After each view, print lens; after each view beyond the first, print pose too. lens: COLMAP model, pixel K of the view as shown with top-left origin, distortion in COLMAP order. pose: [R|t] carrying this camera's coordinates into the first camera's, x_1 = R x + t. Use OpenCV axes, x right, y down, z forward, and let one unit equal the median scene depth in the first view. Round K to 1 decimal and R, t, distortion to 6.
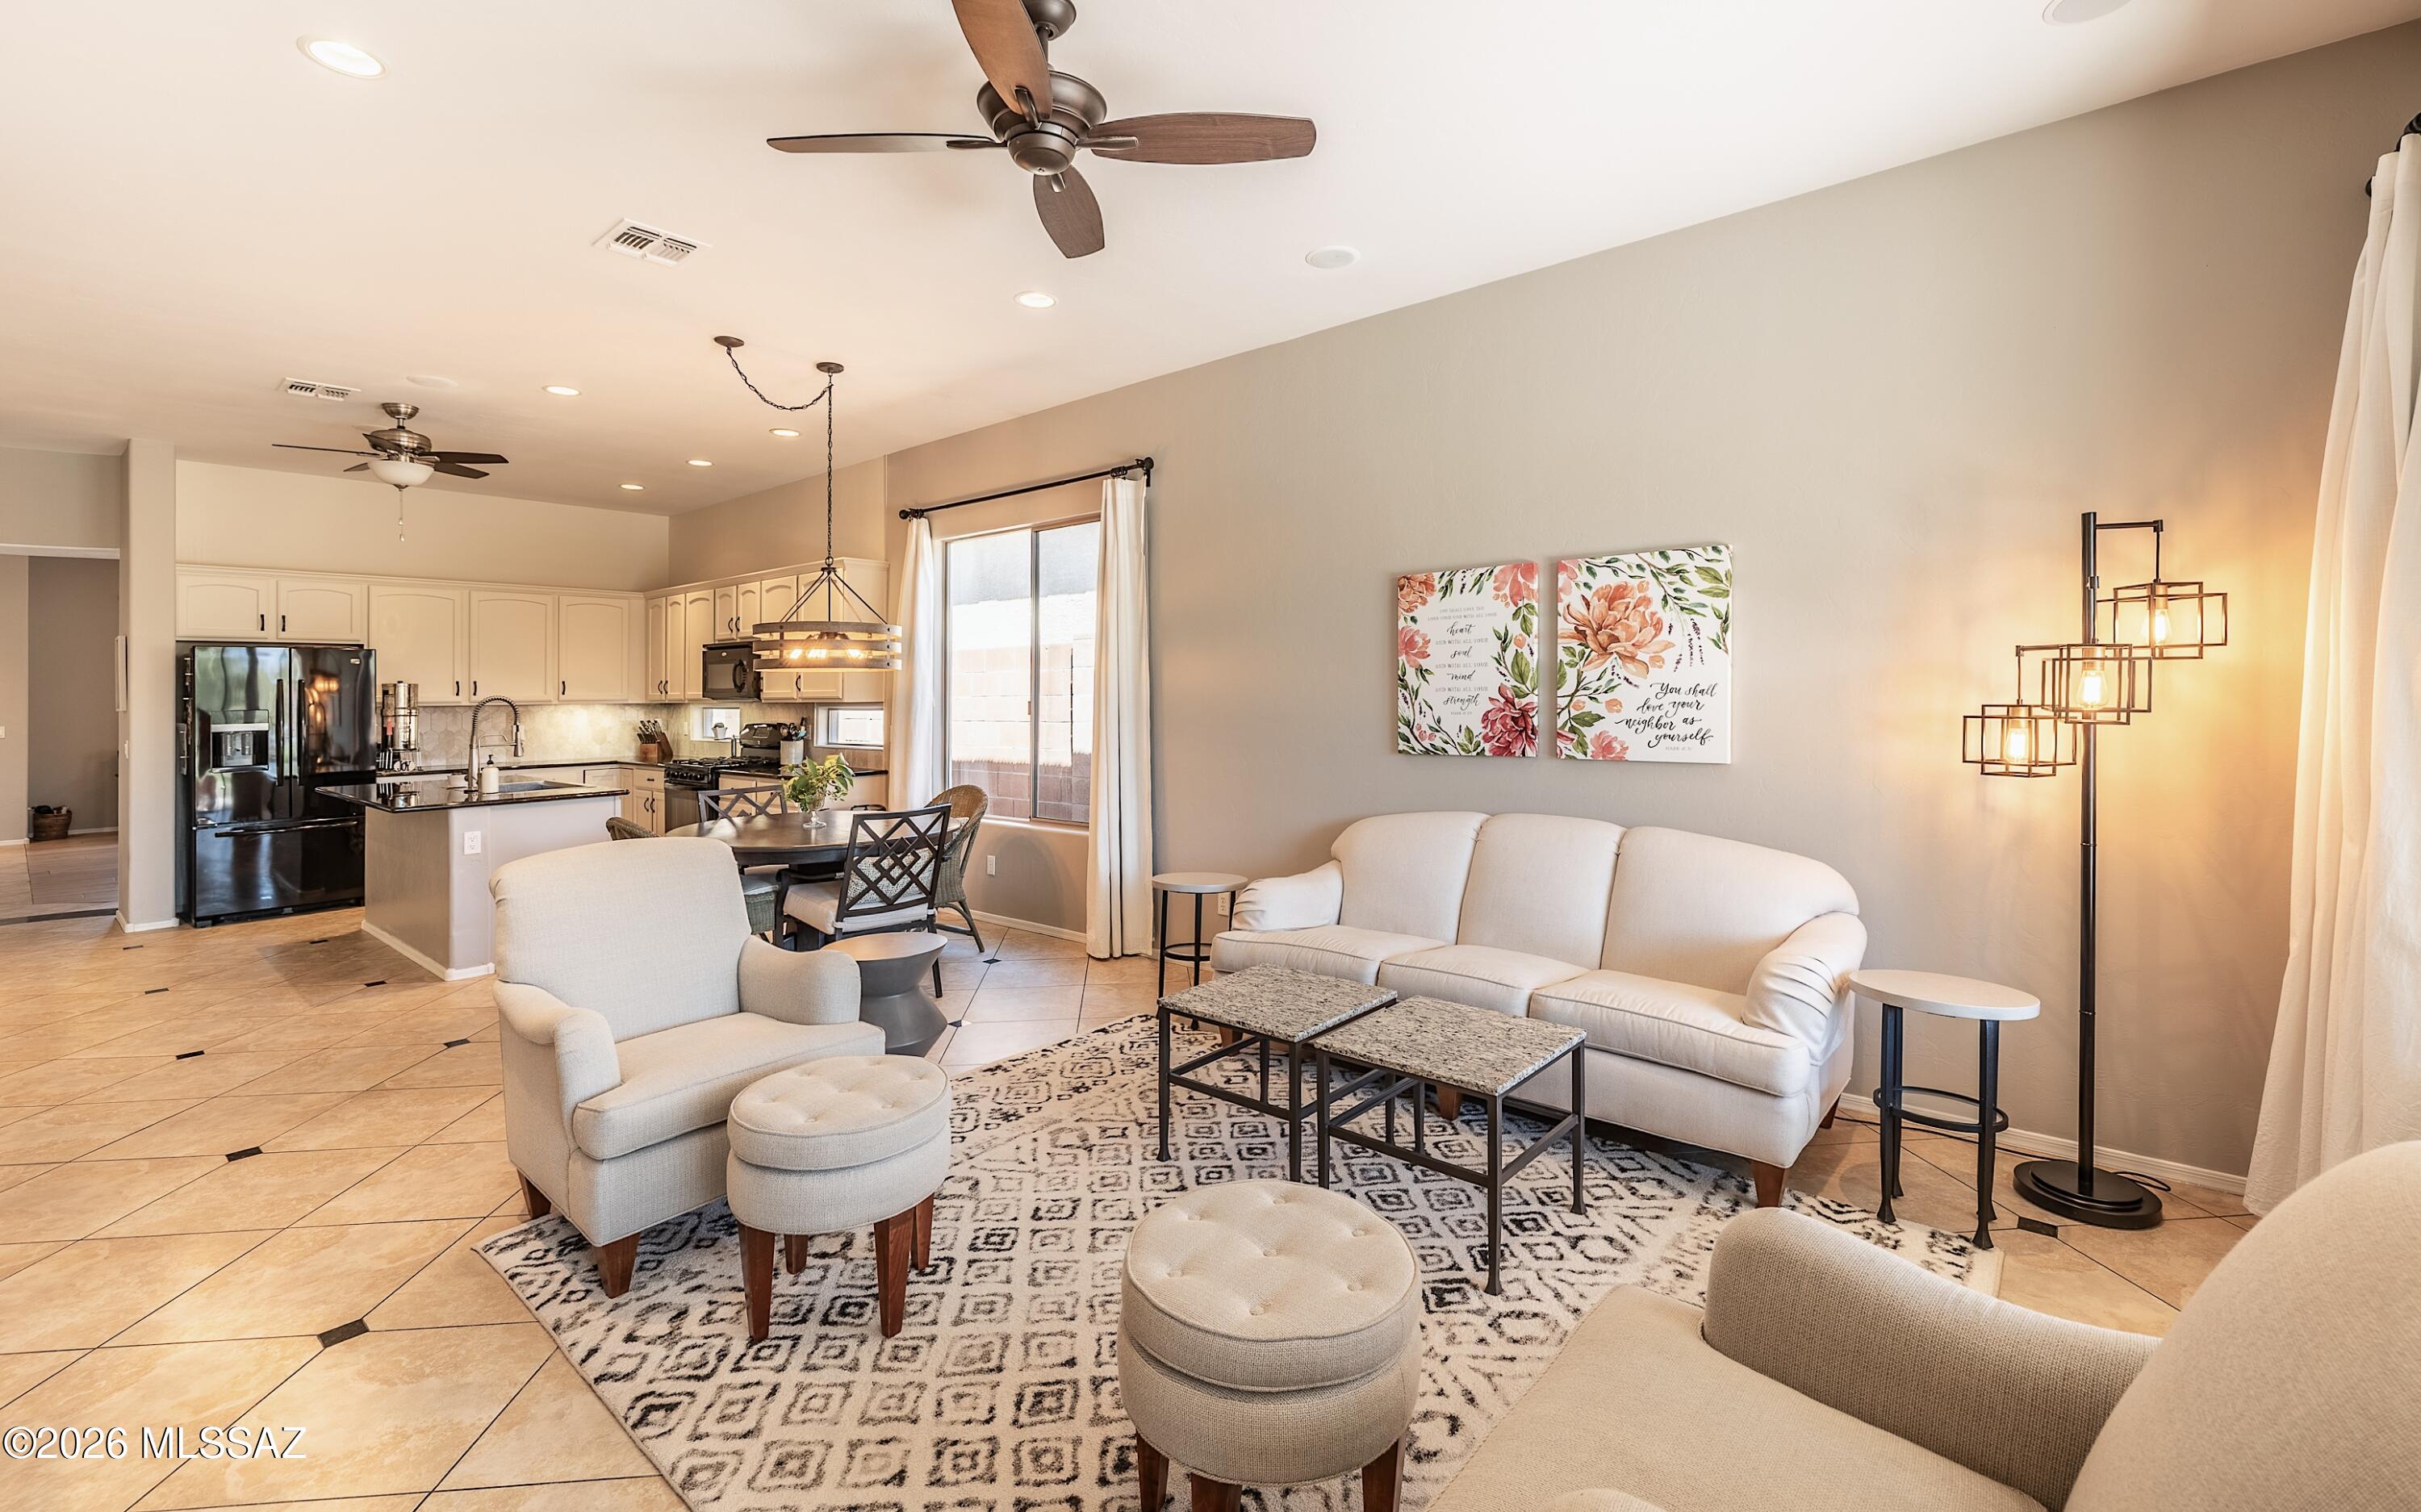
lens RADIAL K [[1034.1, 0, 1209.5], [0, 1034.1, 694.7], [0, 0, 1]] dist [0.001662, 0.000134]
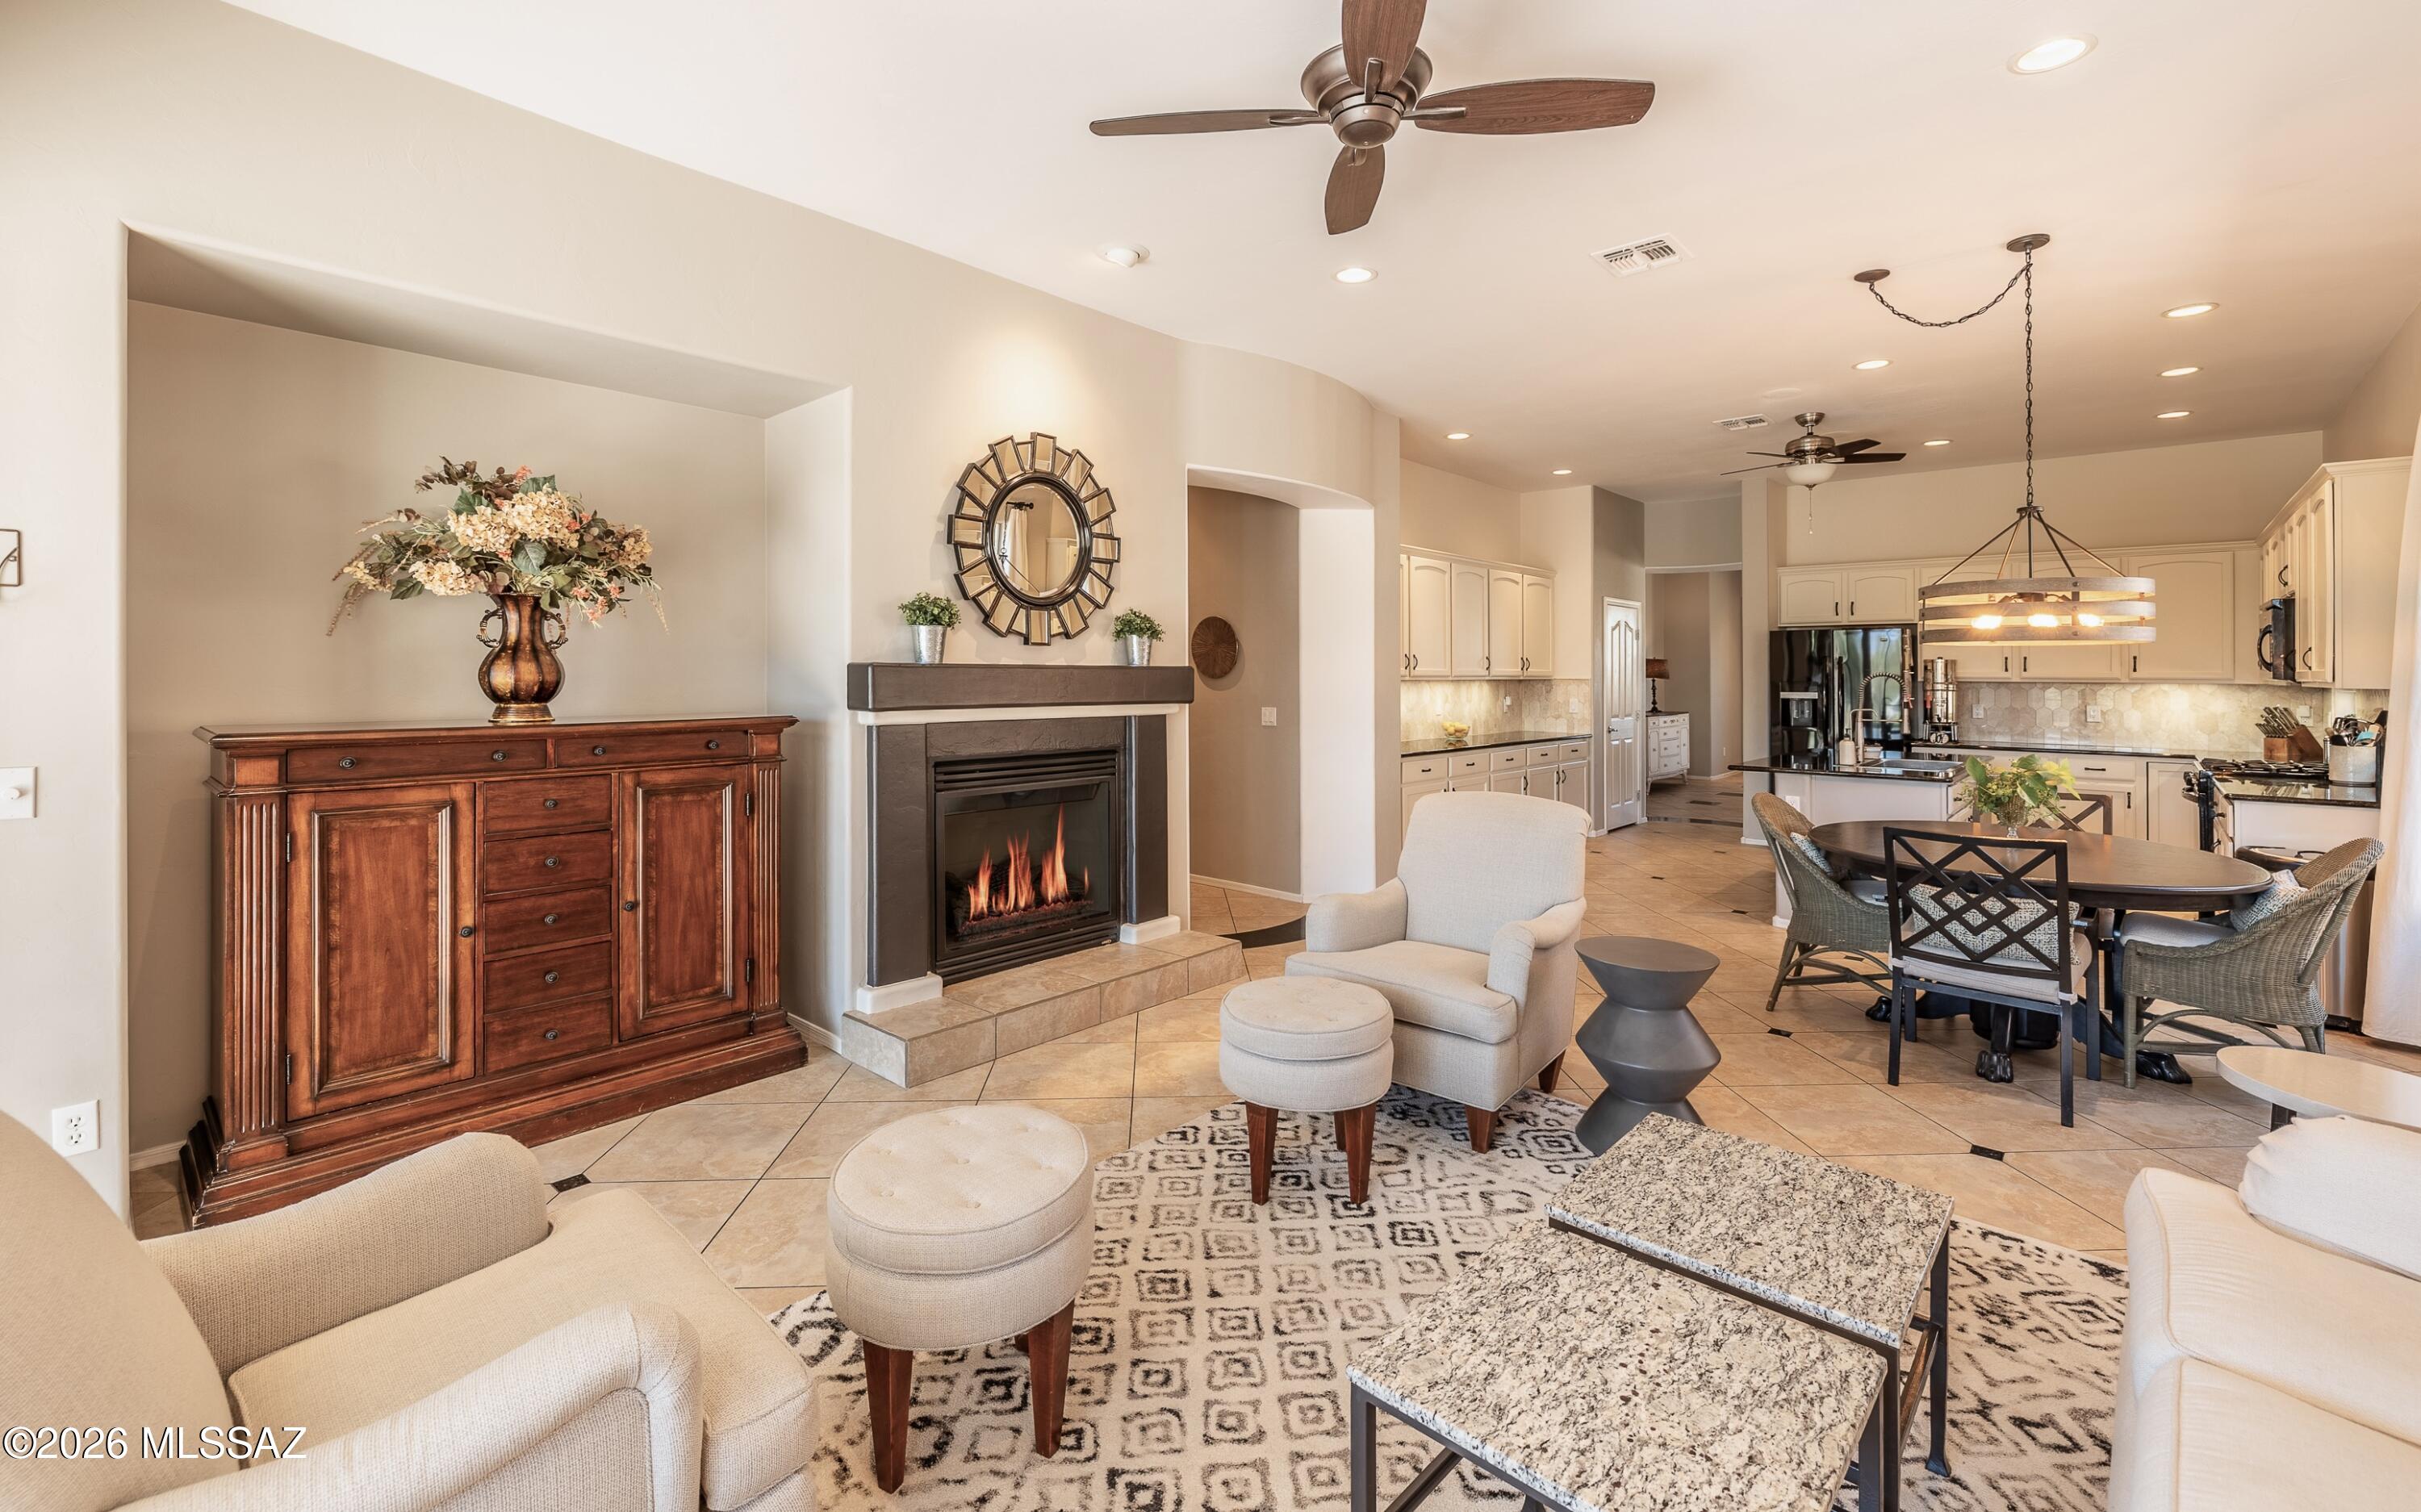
lens RADIAL K [[1016.2, 0, 1209.6], [0, 1016.2, 653.9], [0, 0, 1]] dist [-0.003332, -0.000237]
pose [[-0.026918, -0.006665, -0.999615, 0.419375], [-0.007068, 0.999954, -0.006477, -0.007294], [0.999613, 0.006891, -0.026964, 0.459715]]
